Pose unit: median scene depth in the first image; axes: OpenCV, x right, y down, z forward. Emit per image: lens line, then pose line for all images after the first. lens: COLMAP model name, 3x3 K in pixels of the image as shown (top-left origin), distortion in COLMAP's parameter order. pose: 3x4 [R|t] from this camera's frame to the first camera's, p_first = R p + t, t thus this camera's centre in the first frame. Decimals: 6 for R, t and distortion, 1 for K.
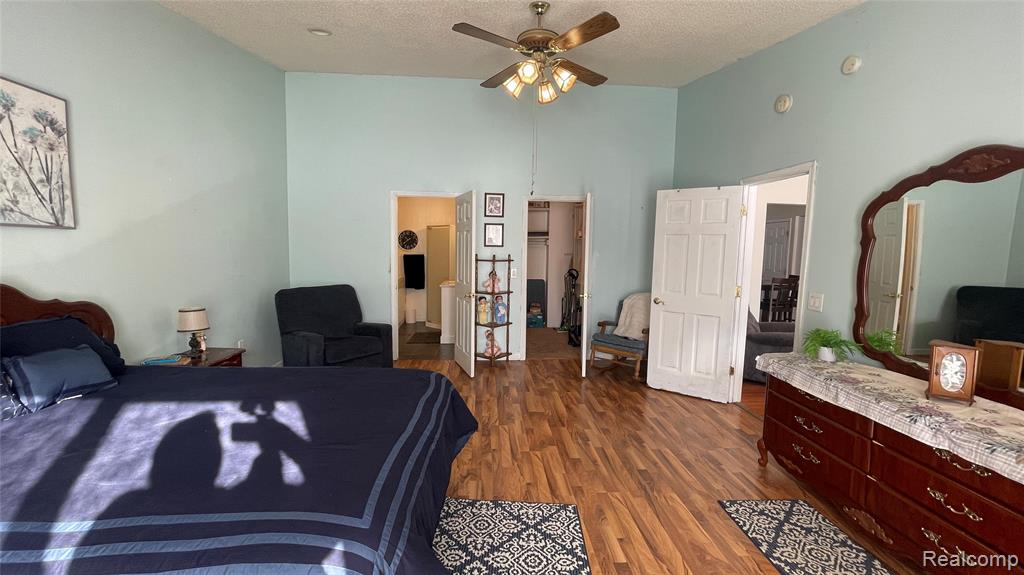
lens RADIAL K [[415.3, 0, 511.8], [0, 415.3, 285.3], [0, 0, 1]] dist [-0.003817, 0.001473]
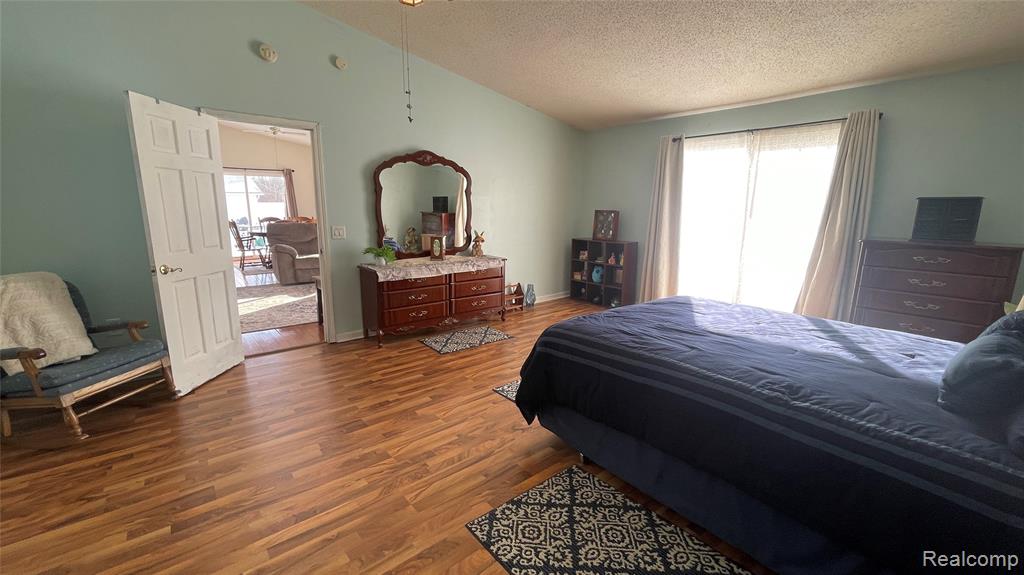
lens RADIAL K [[415.3, 0, 512.4], [0, 415.3, 286.9], [0, 0, 1]] dist [-0.003817, 0.001473]
pose [[-0.594870, -0.177785, 0.783914, -0.878096], [0.051772, 0.964735, 0.258081, -0.134735], [-0.802153, 0.194110, -0.564688, 1.629853]]
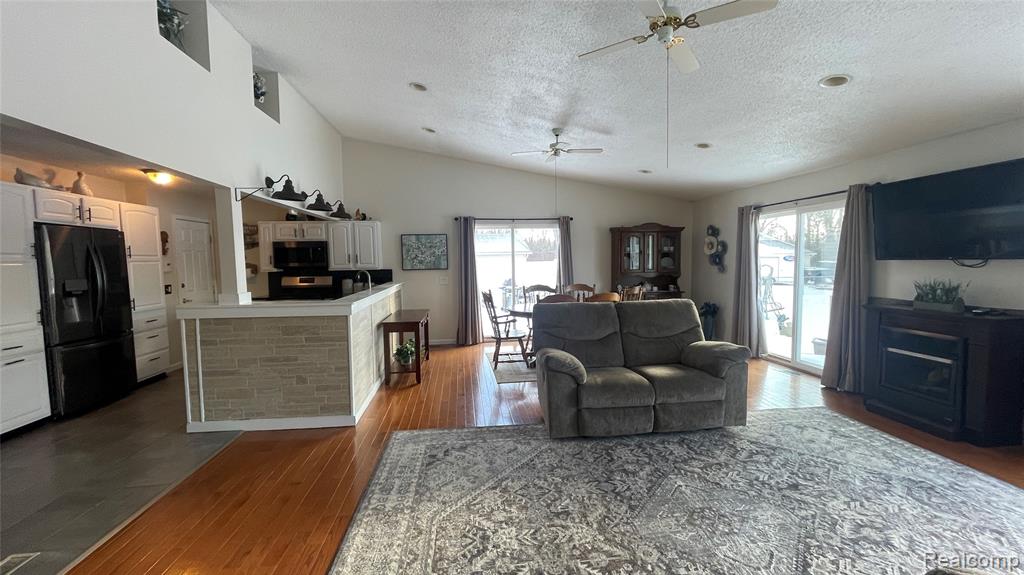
lens RADIAL K [[415.3, 0, 512.6], [0, 415.3, 290.8], [0, 0, 1]] dist [-0.003817, 0.001473]
pose [[-0.063181, -0.090579, 0.993883, 0.991337], [0.100261, 0.990259, 0.096622, -0.112645], [-0.992953, 0.105752, -0.053484, 1.438531]]
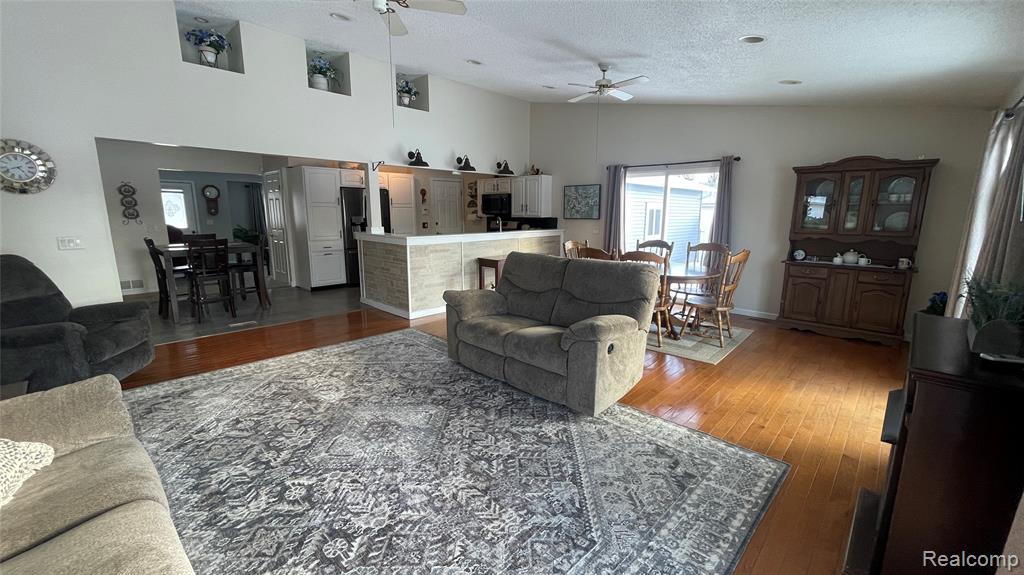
lens RADIAL K [[415.3, 0, 511.2], [0, 415.3, 287.4], [0, 0, 1]] dist [-0.003817, 0.001473]
pose [[0.736786, -0.135262, 0.662458, 1.408280], [0.065651, 0.989467, 0.129015, 0.029588], [-0.672931, -0.051565, 0.737906, -0.059607]]
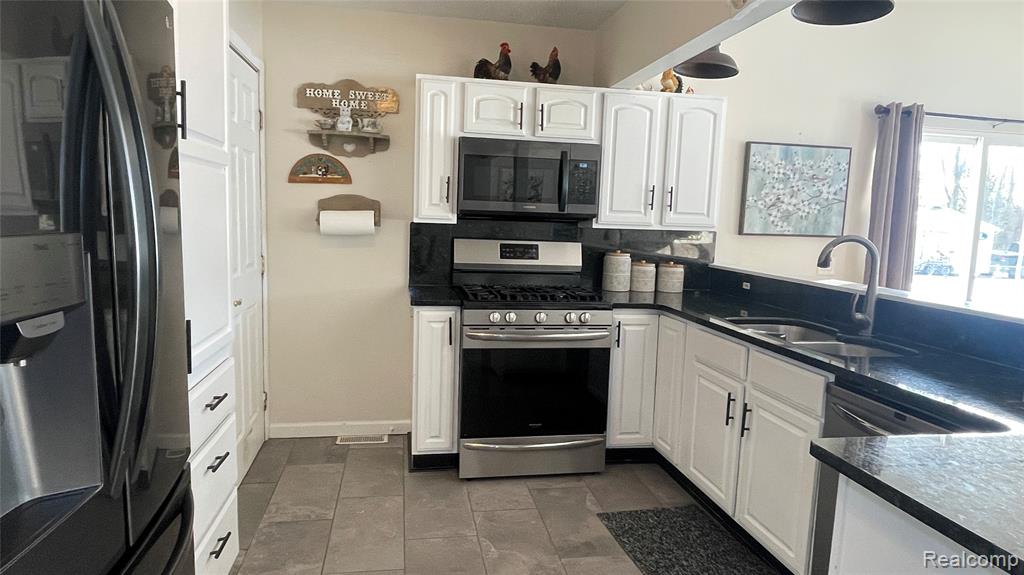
lens RADIAL K [[610.1, 0, 512.2], [0, 610.1, 286.7], [0, 0, 1]] dist [0.006221, -0.015744]
pose [[-0.117904, -0.134038, 0.983937, 2.329878], [0.049058, 0.988852, 0.140586, -0.174160], [-0.991812, 0.064846, -0.110014, 2.795539]]
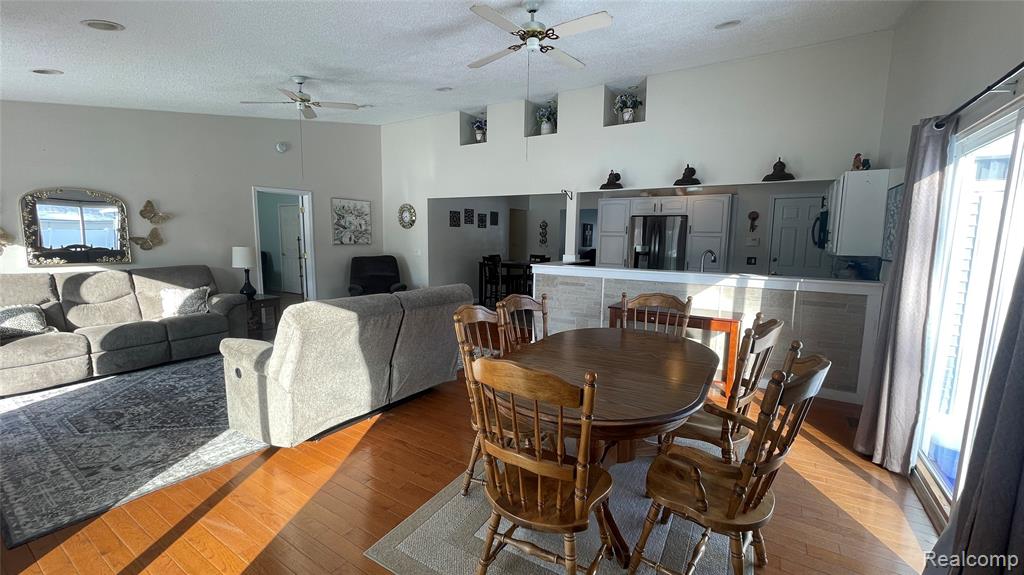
lens RADIAL K [[415.3, 0, 510.2], [0, 415.3, 284.9], [0, 0, 1]] dist [-0.003817, 0.001473]
pose [[0.807725, 0.065054, -0.585959, 3.661466], [-0.052788, 0.997882, 0.038021, 0.043651], [0.587191, 0.000221, 0.809448, 0.119515]]
